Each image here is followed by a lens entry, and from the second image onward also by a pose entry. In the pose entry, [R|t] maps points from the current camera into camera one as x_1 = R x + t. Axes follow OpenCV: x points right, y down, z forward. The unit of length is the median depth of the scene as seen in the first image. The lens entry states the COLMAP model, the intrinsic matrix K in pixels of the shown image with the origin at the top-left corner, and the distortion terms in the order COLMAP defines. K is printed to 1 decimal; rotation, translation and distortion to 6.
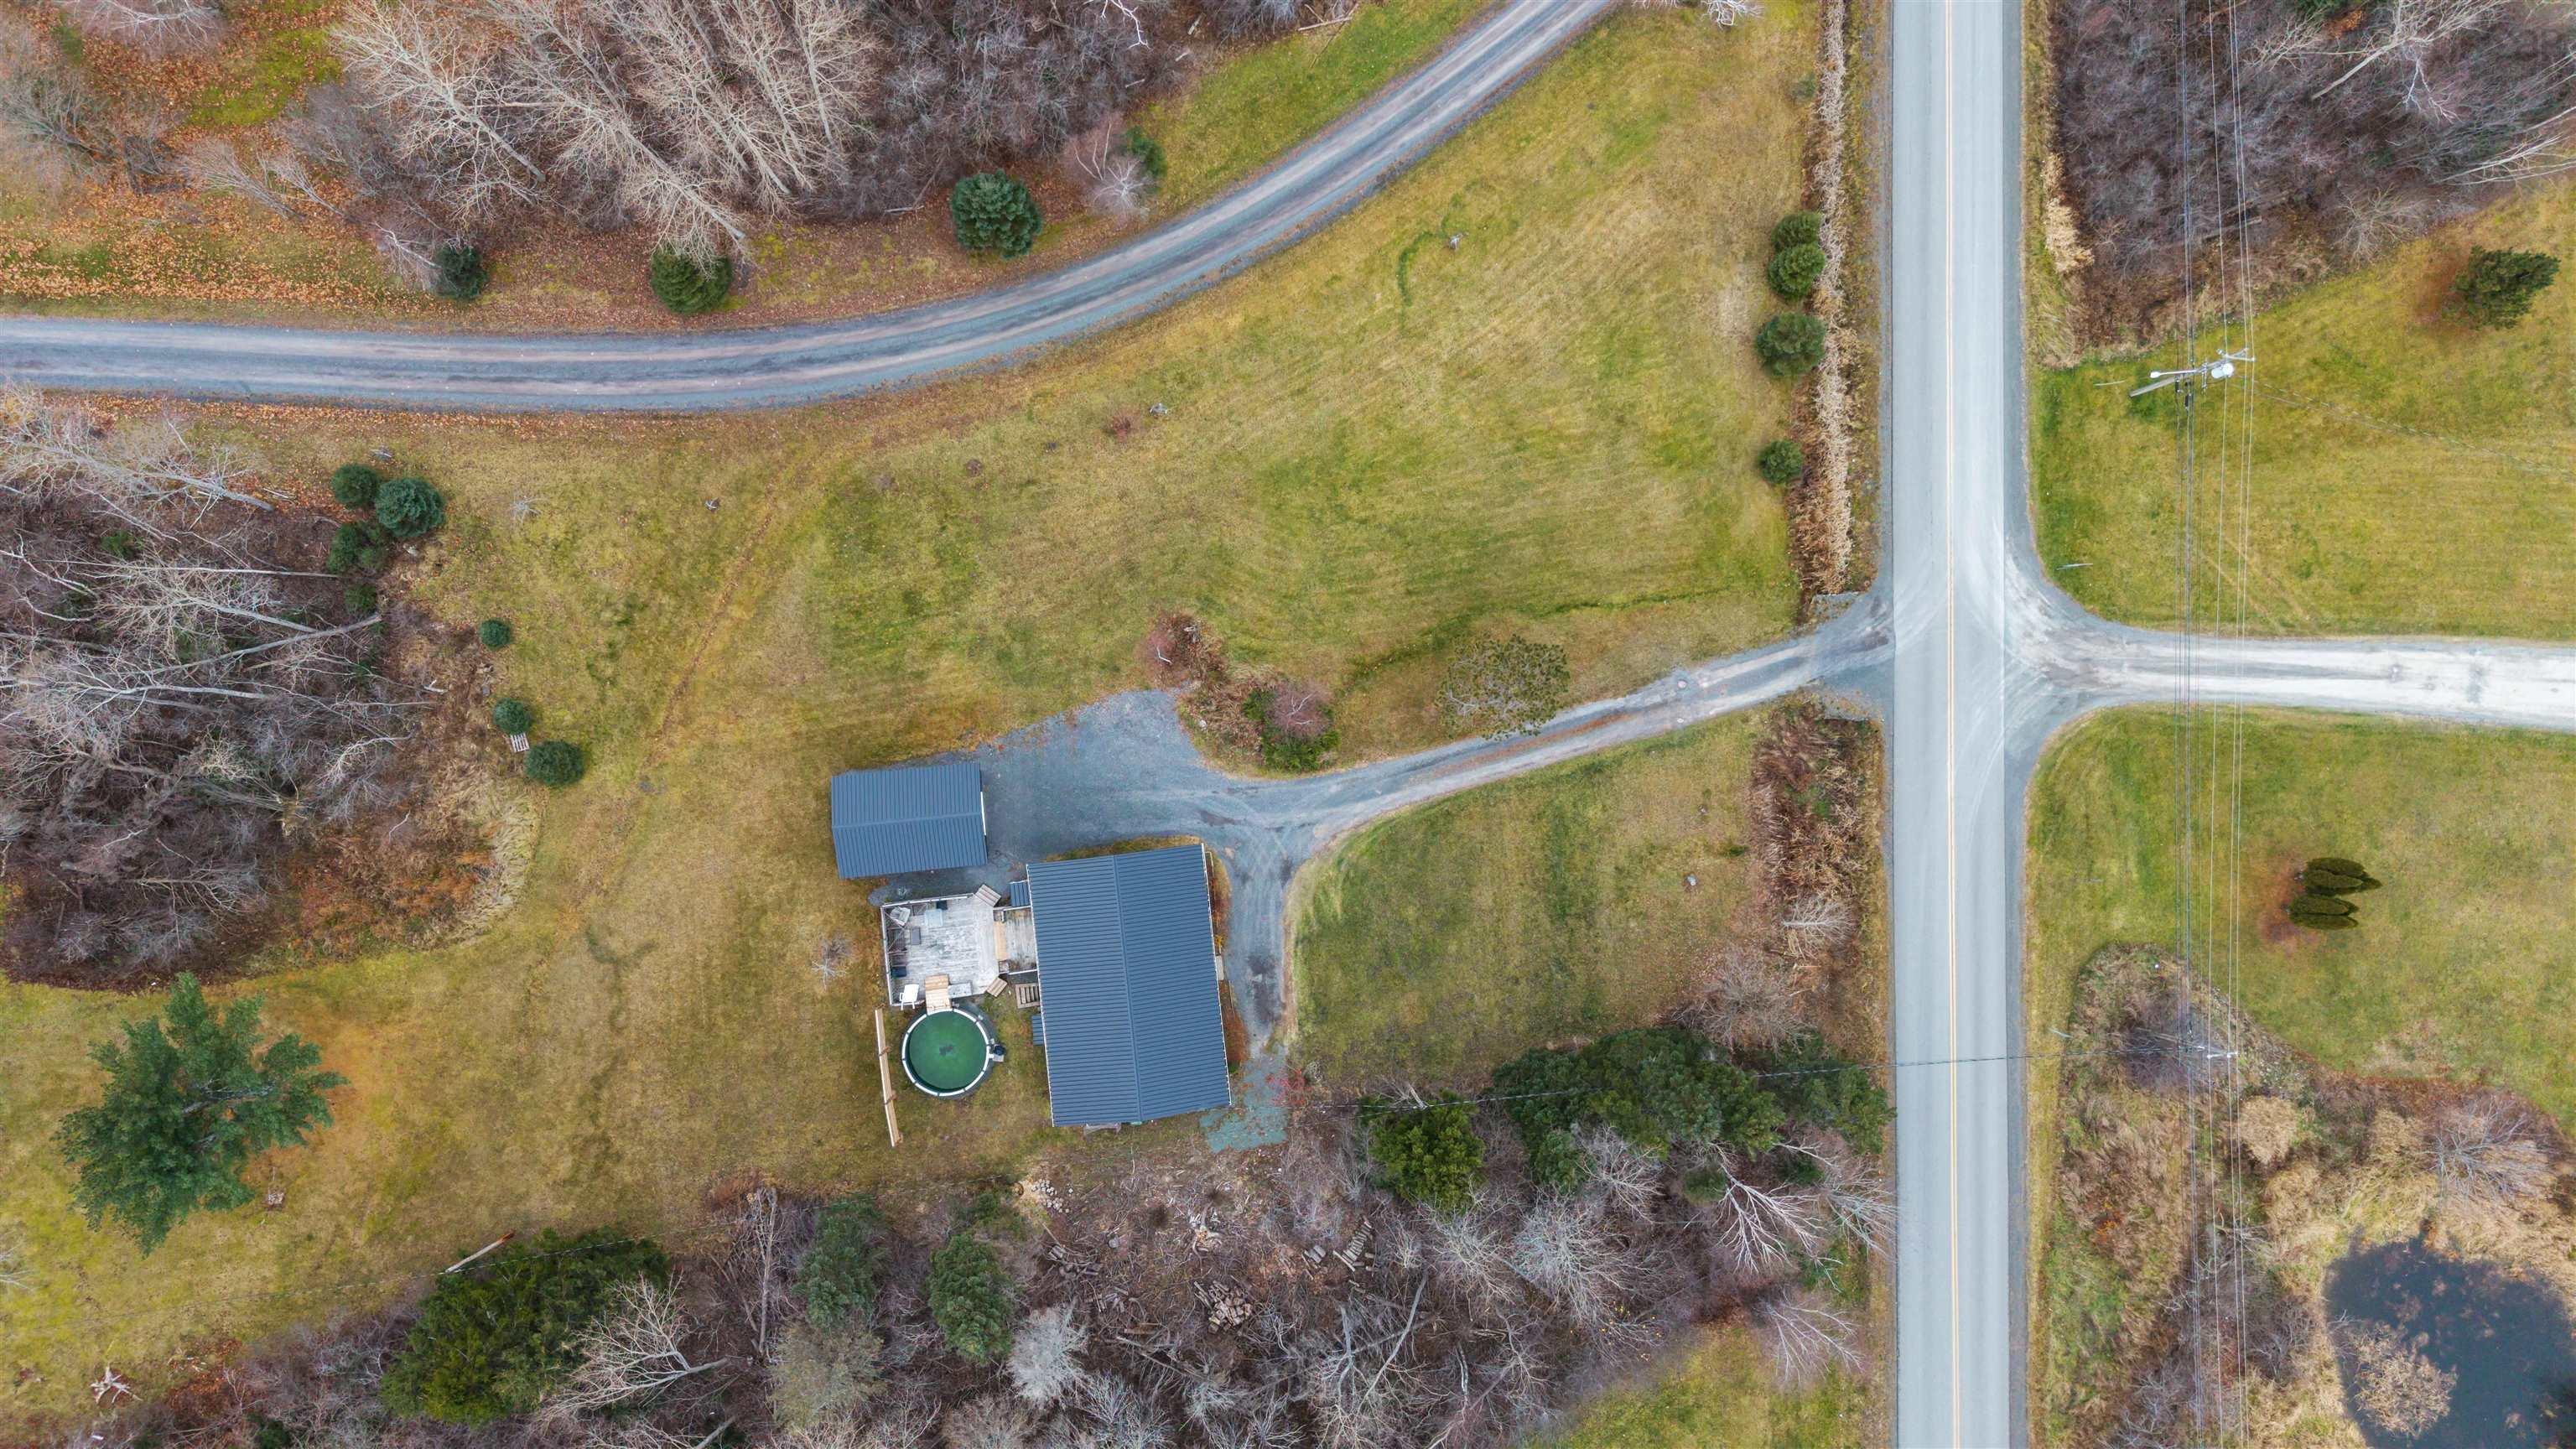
lens RADIAL K [[1740.4, 0, 1288.0], [0, 1740.4, 724.5], [0, 0, 1]] dist [0.056945, -0.081138]
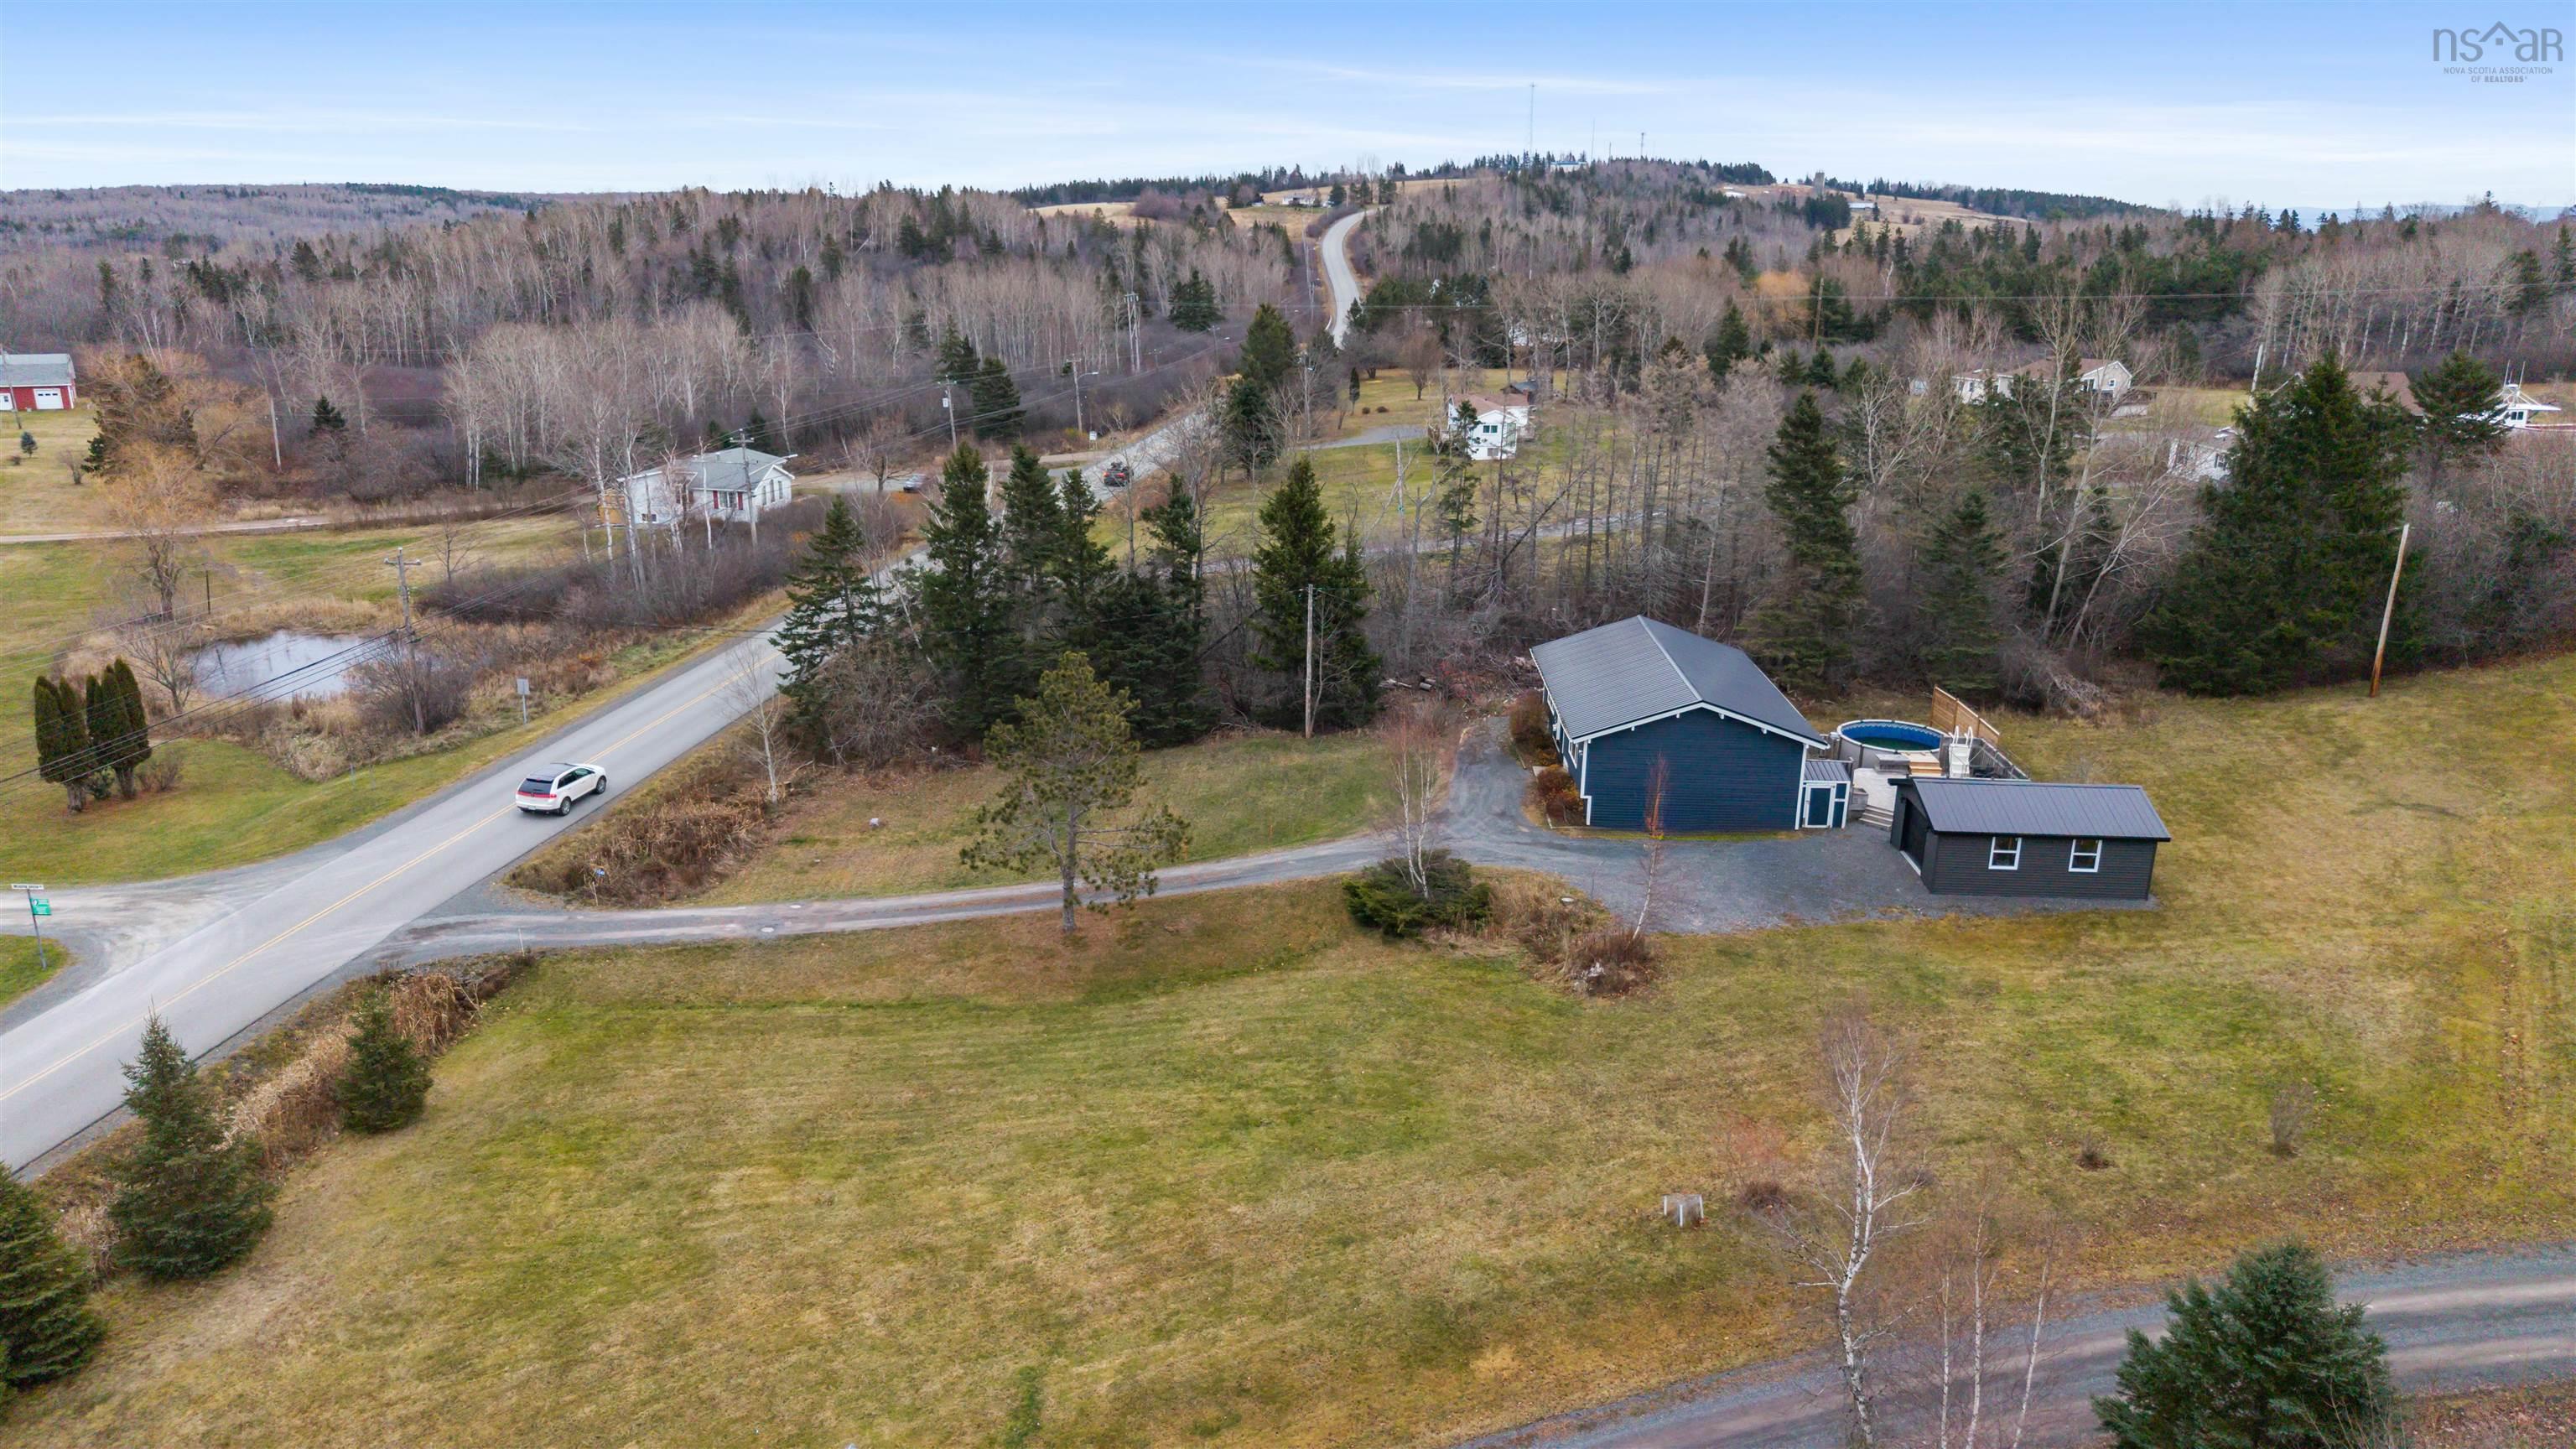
lens RADIAL K [[1740.4, 0, 1288.0], [0, 1740.4, 724.5], [0, 0, 1]] dist [0.056945, -0.081138]
pose [[-0.989612, -0.082336, 0.117853, -0.019815], [0.133330, -0.218997, 0.966573, -0.584609], [-0.053774, 0.972245, 0.227700, 0.797596]]
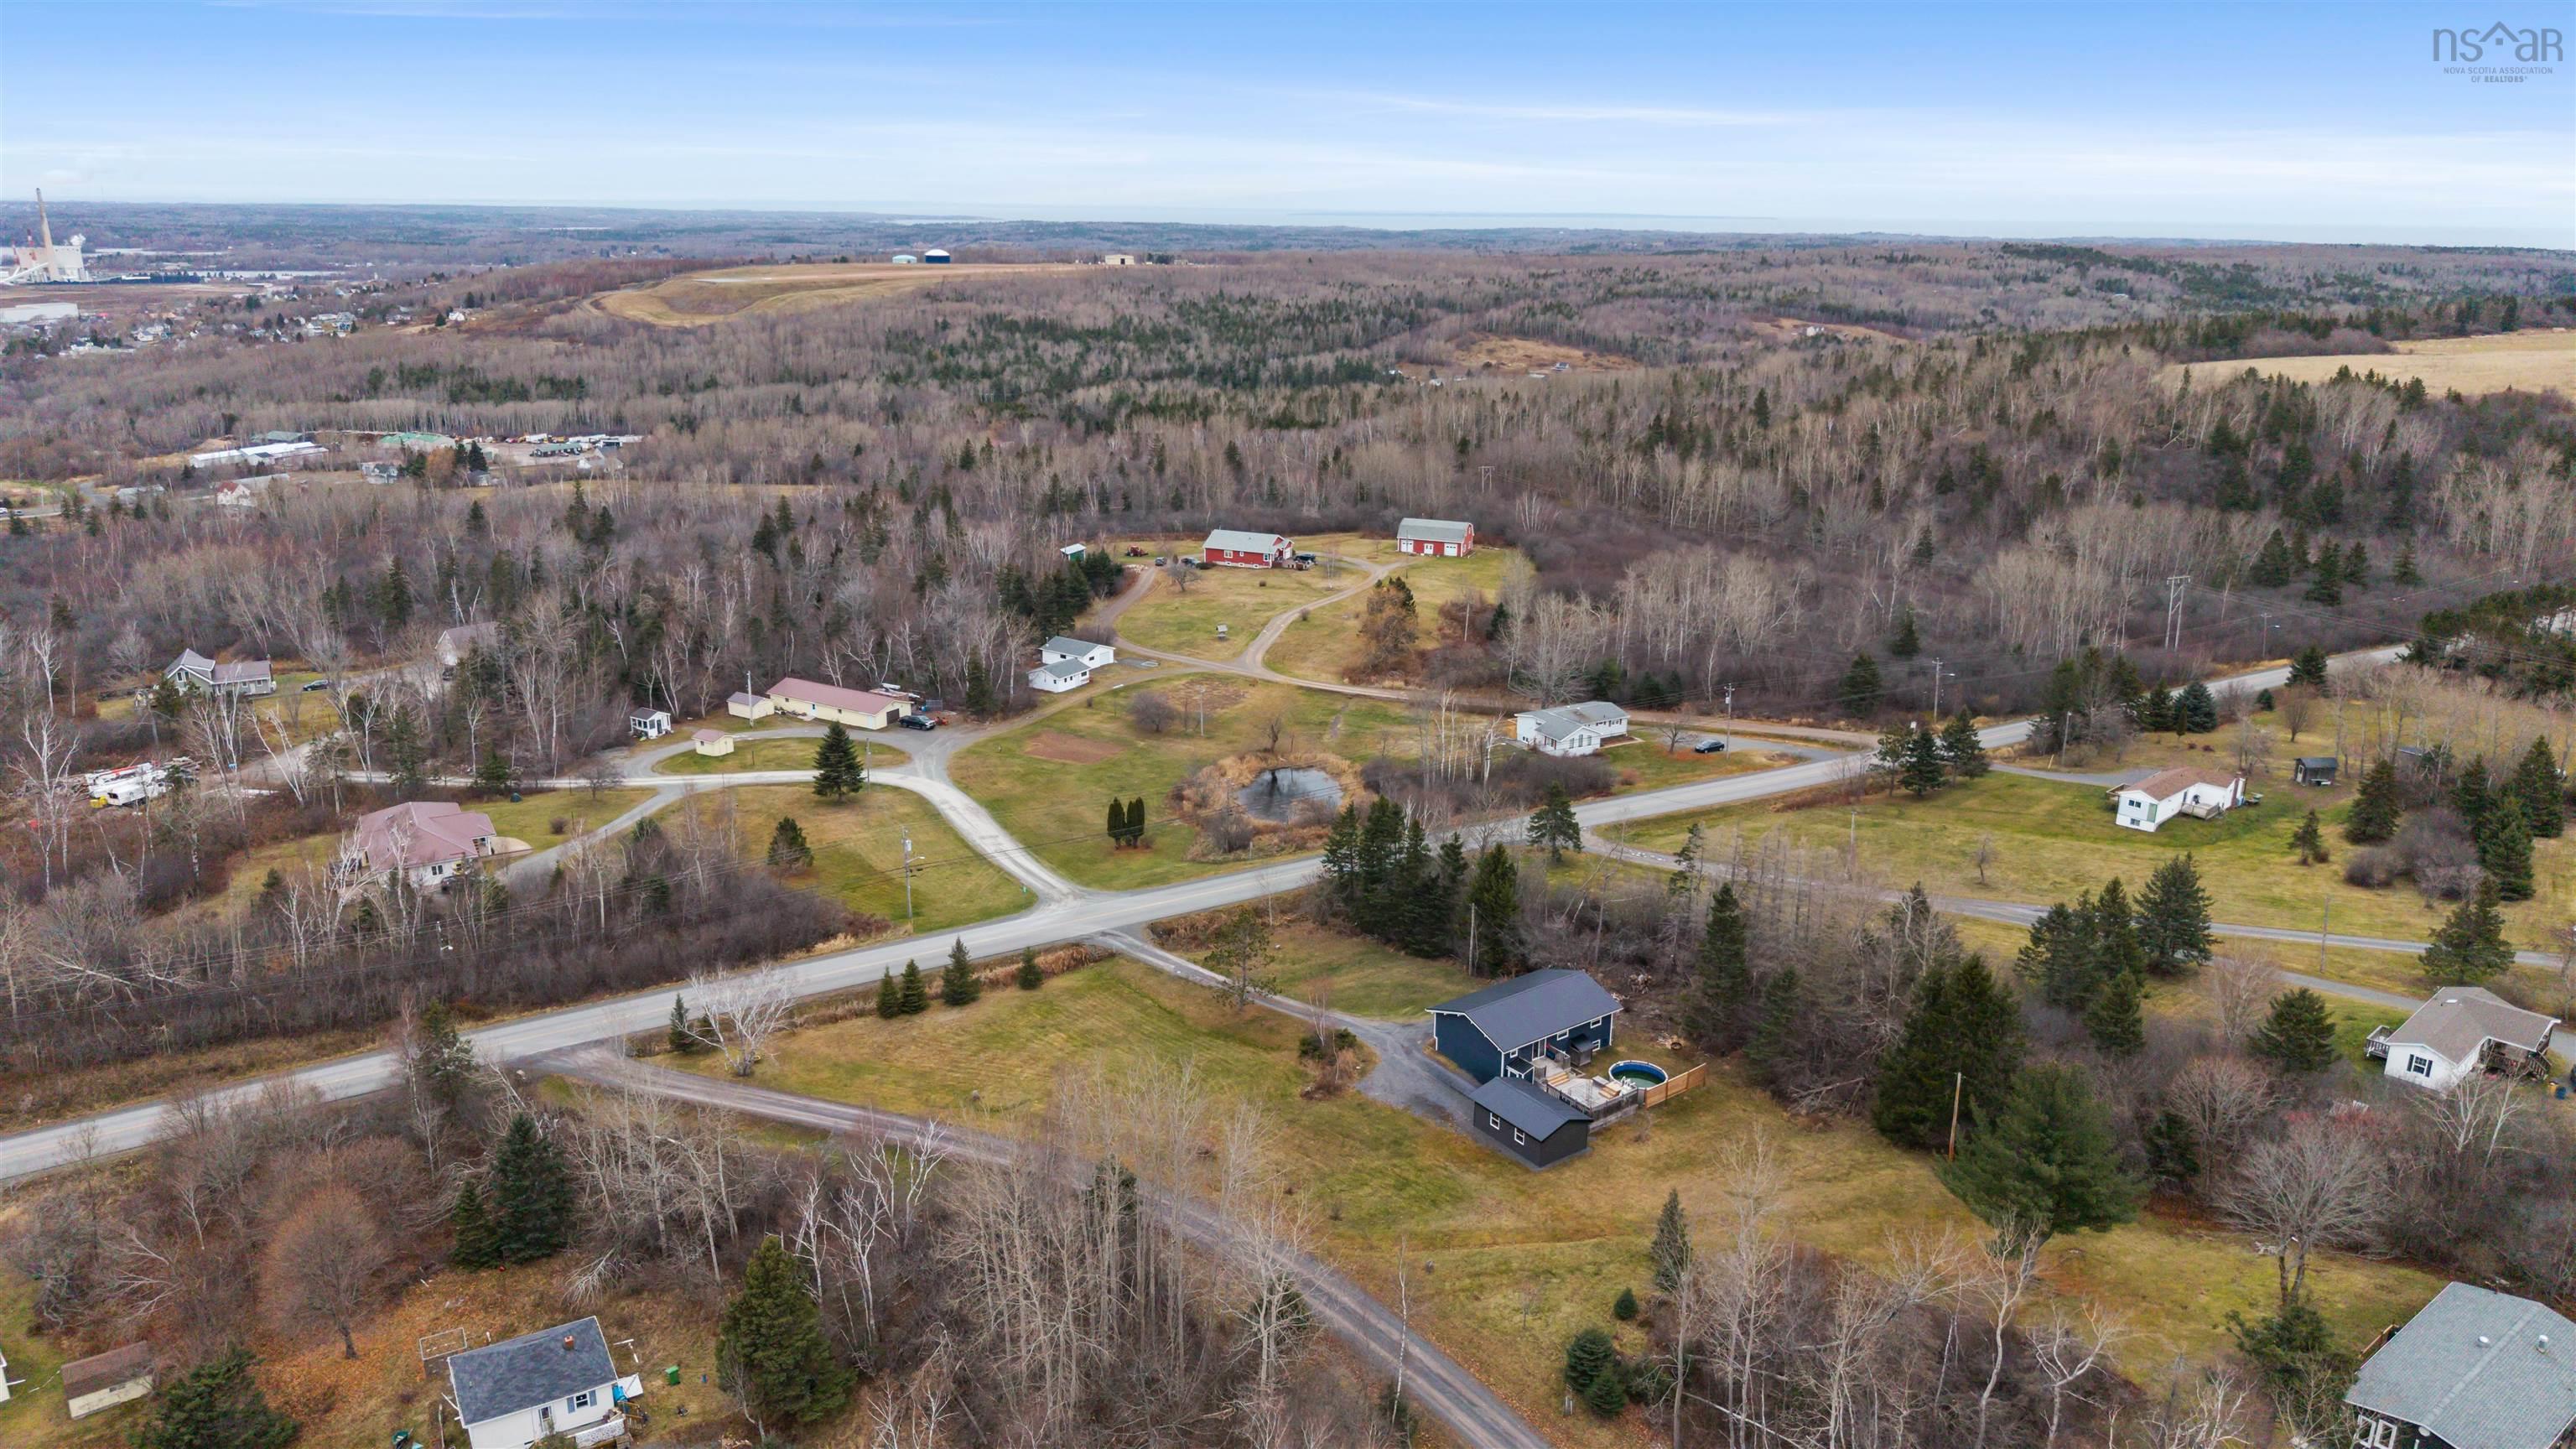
lens RADIAL K [[1740.4, 0, 1288.0], [0, 1740.4, 724.5], [0, 0, 1]] dist [0.056945, -0.081138]
pose [[-0.517737, -0.286094, 0.806287, -1.126738], [0.851338, -0.078996, 0.518636, -0.796296], [-0.084685, 0.954940, 0.284462, 0.297119]]
